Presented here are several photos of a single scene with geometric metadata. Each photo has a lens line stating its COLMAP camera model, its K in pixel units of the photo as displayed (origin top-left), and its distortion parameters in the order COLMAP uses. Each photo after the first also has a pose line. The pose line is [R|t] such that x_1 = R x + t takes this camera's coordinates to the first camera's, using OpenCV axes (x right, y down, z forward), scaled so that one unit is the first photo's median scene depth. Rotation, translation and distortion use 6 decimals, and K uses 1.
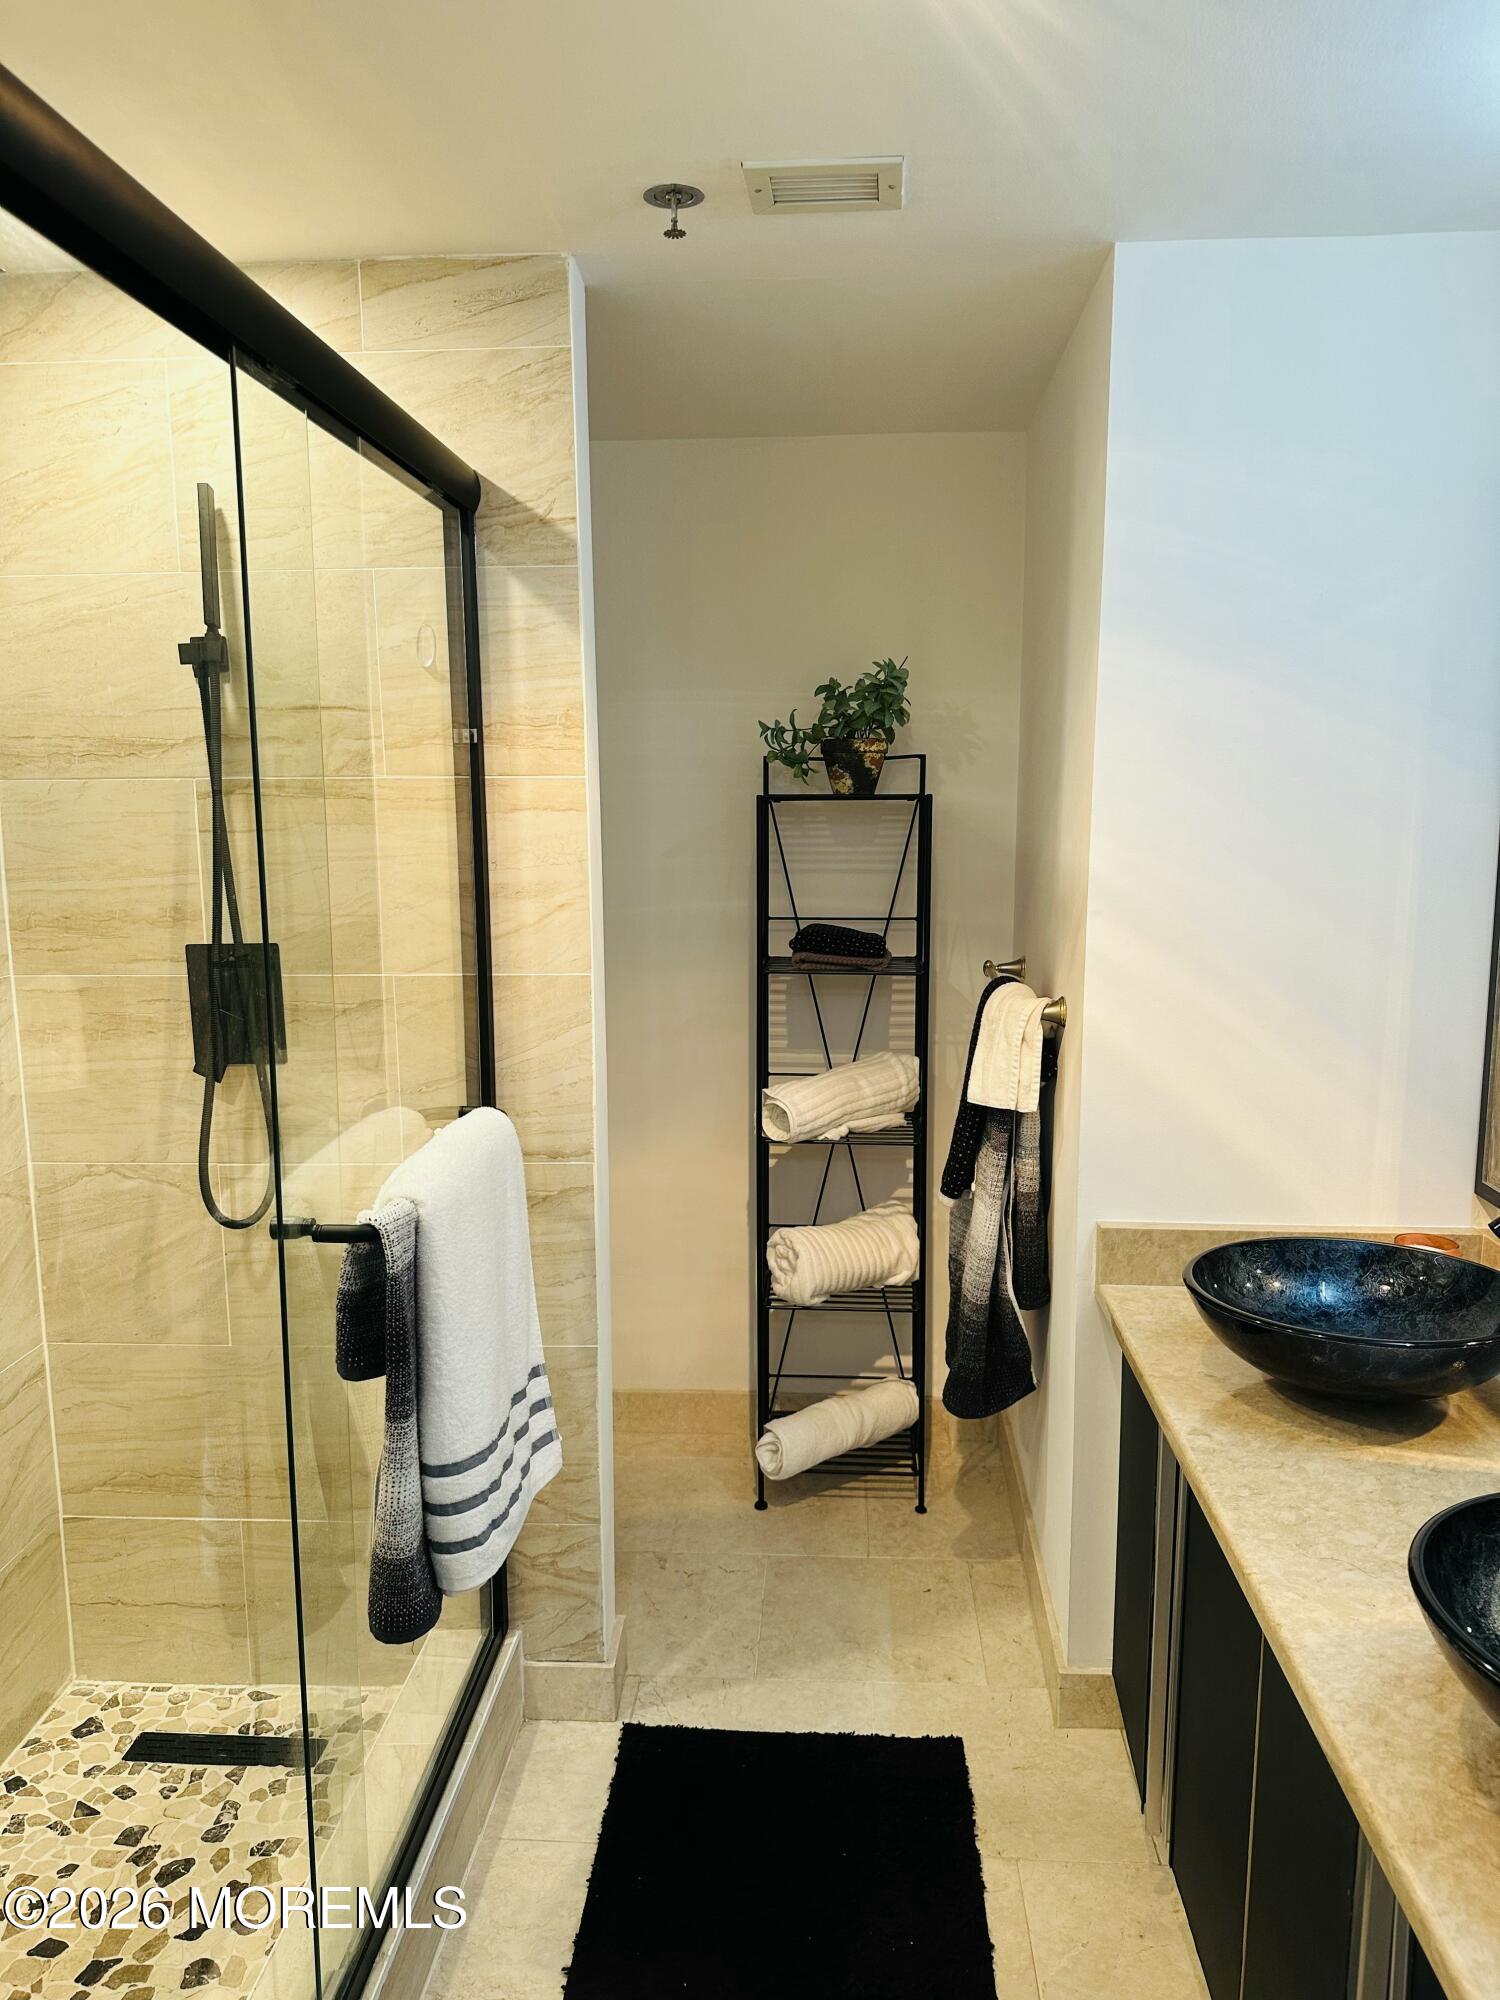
lens RADIAL K [[1380.0, 0, 755.7], [0, 1380.0, 1002.9], [0, 0, 1]] dist [0.043247, -0.053874]
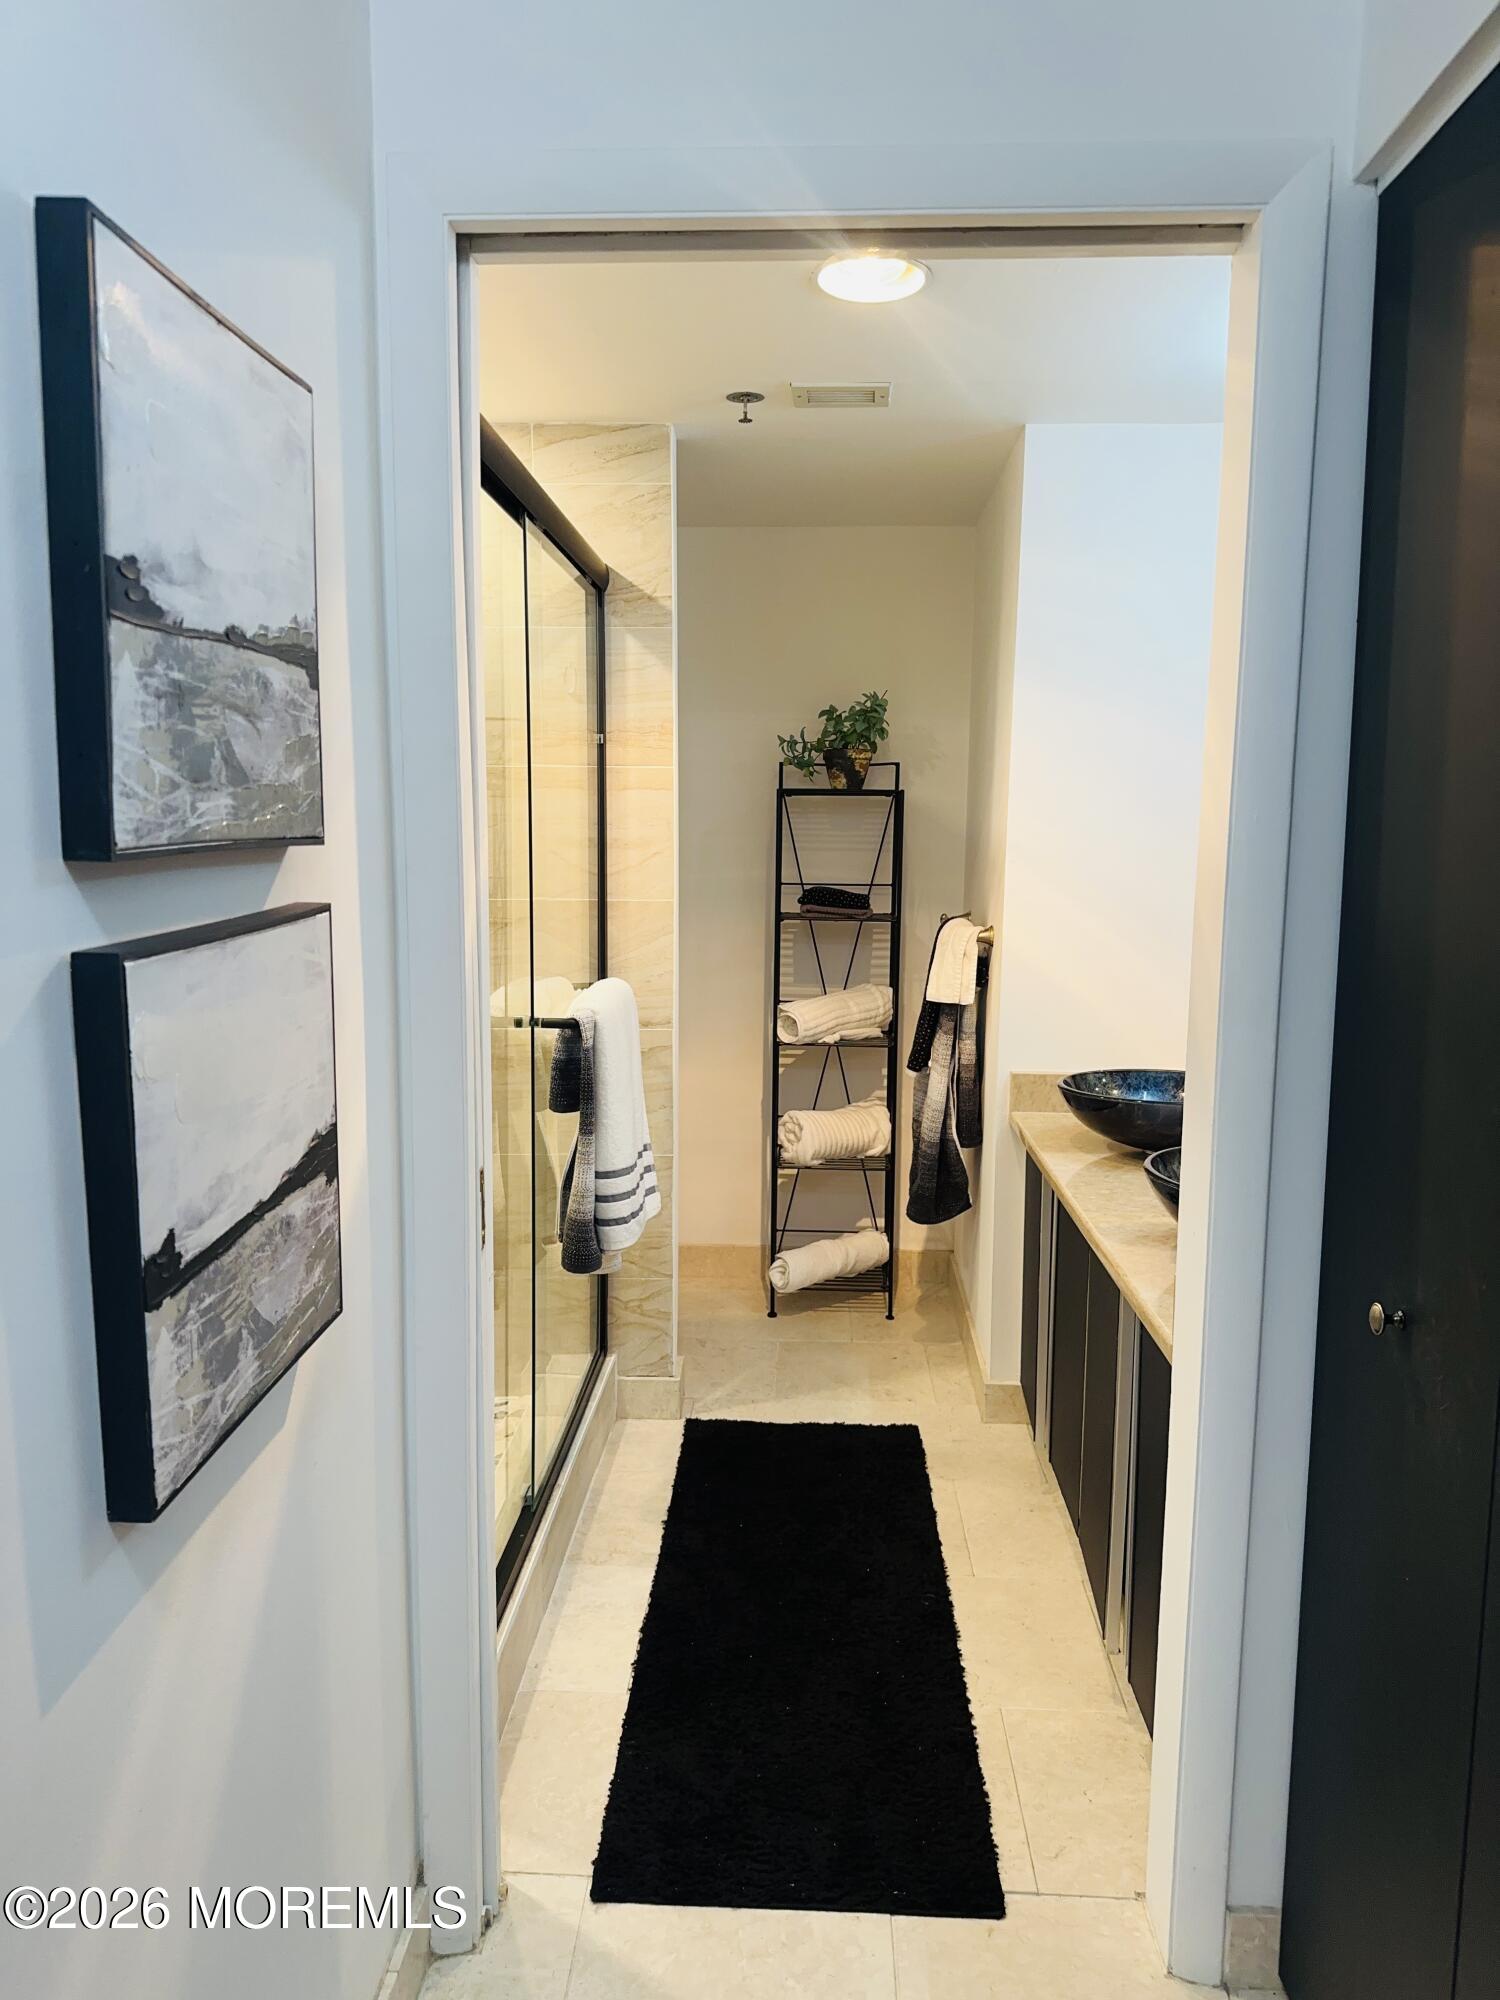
lens RADIAL K [[1380.0, 0, 746.9], [0, 1380.0, 1020.3], [0, 0, 1]] dist [0.043247, -0.053874]
pose [[0.999803, 0.011128, 0.016422, -0.060474], [-0.010967, 0.999891, -0.009845, 0.115707], [-0.016530, 0.009663, 0.999817, -0.460424]]
